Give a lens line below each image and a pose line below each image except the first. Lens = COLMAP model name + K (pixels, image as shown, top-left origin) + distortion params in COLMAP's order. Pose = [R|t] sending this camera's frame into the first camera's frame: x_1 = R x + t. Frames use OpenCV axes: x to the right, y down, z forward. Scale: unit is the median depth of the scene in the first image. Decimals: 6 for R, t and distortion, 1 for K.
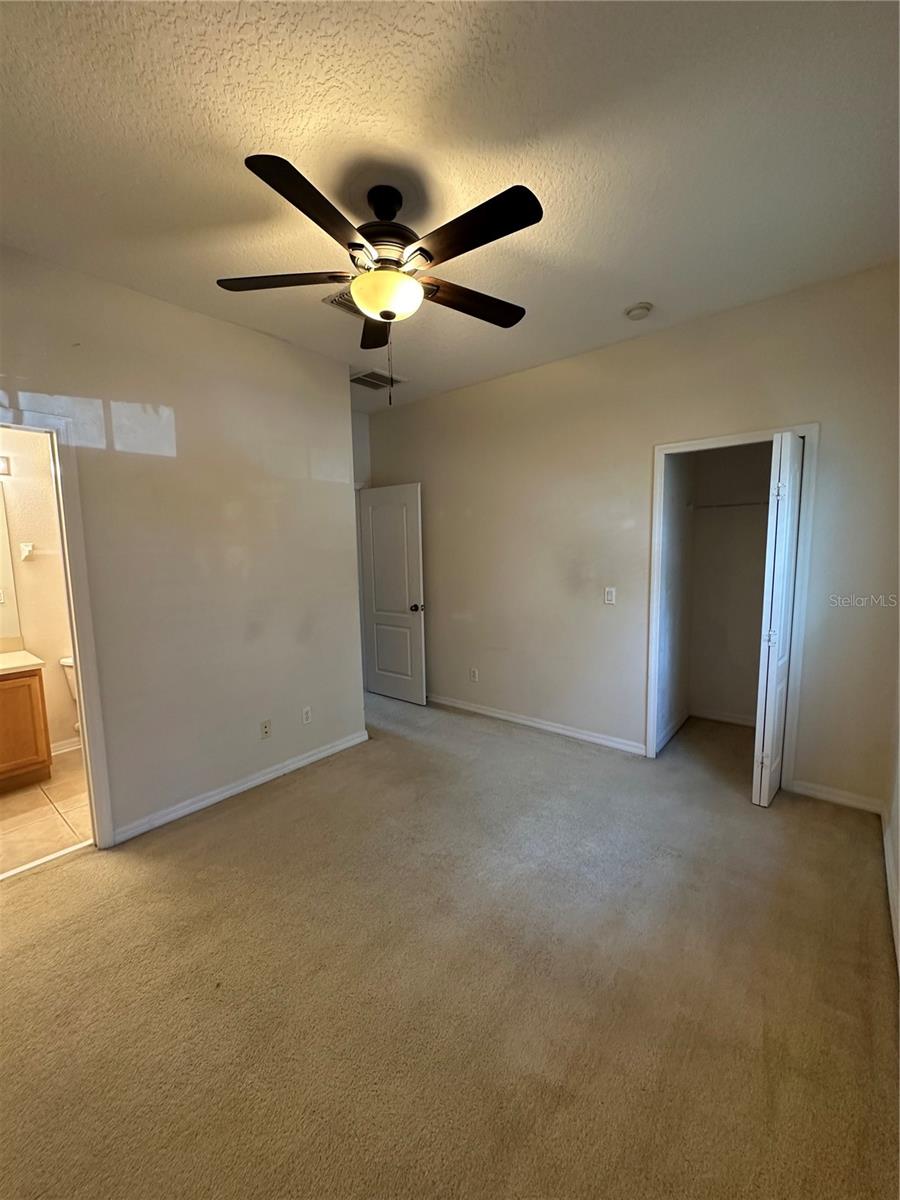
lens RADIAL K [[480.4, 0, 446.8], [0, 480.4, 604.3], [0, 0, 1]] dist [-0.000403, 0.000022]
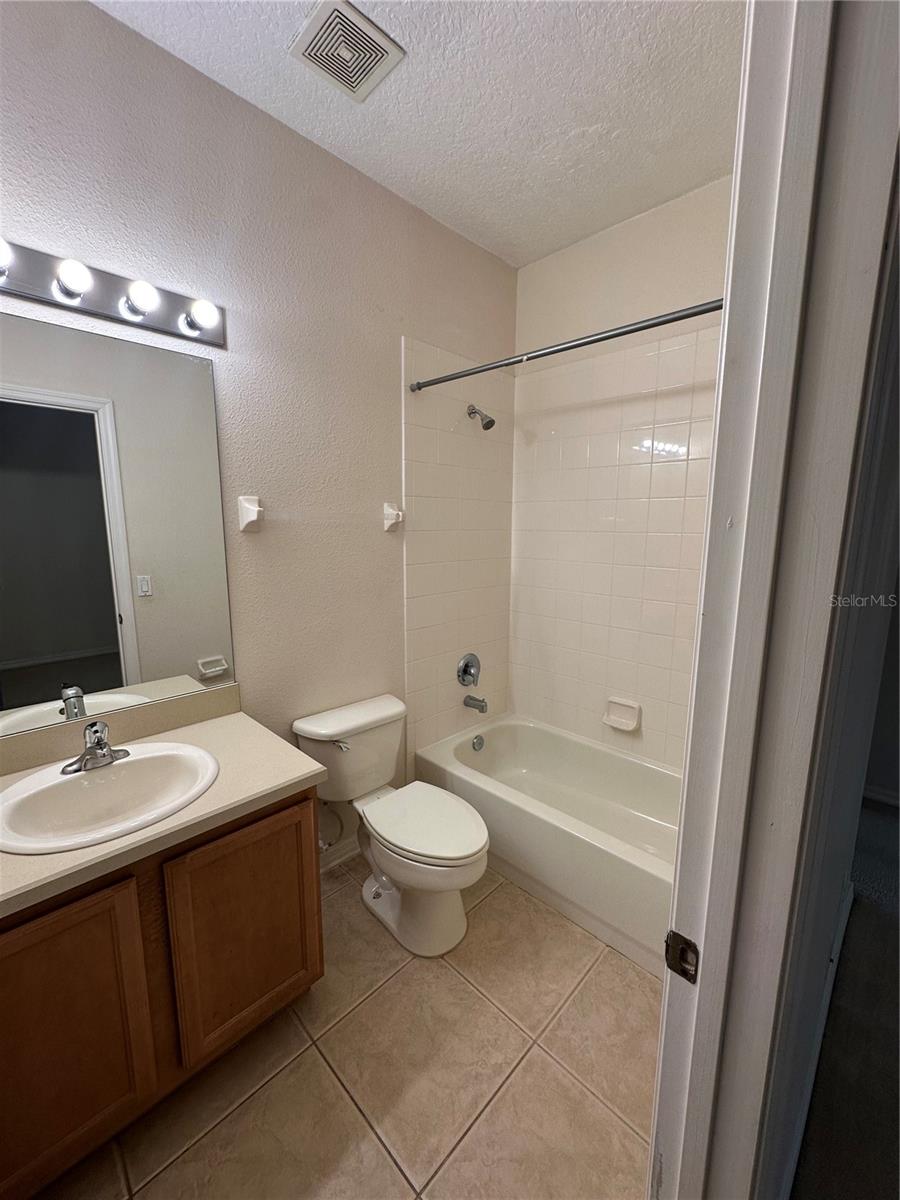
lens RADIAL K [[480.4, 0, 455.4], [0, 480.4, 598.0], [0, 0, 1]] dist [-0.000403, 0.000022]
pose [[0.995740, 0.020797, -0.089830, -0.628667], [-0.016988, 0.998933, 0.042953, -0.049024], [0.090627, -0.041243, 0.995030, 0.536666]]
